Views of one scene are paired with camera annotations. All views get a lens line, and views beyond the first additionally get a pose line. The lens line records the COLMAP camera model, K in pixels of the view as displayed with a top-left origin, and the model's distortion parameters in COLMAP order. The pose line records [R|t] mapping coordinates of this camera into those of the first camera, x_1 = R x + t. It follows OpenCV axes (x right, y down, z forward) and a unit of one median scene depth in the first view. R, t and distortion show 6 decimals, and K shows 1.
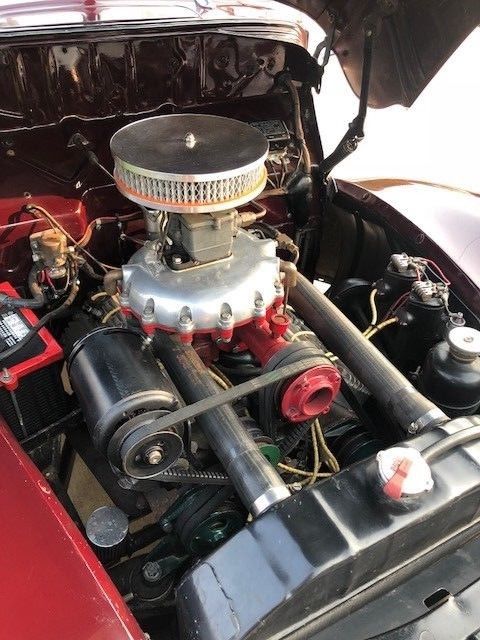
lens RADIAL K [[506.7, 0, 236.2], [0, 506.7, 320.8], [0, 0, 1]] dist [0.034579, -0.038615]
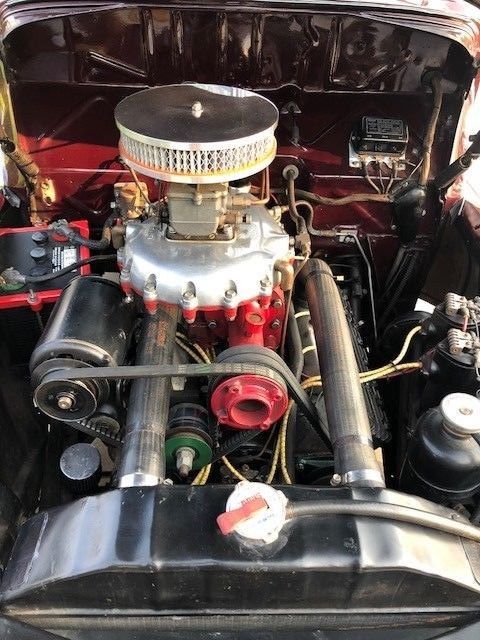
lens RADIAL K [[506.7, 0, 236.2], [0, 506.7, 320.8], [0, 0, 1]] dist [0.034579, -0.038615]
pose [[0.897316, 0.295166, -0.328178, 0.301129], [-0.290635, 0.954692, 0.063995, -0.039134], [0.332198, 0.037957, 0.942446, 0.093169]]
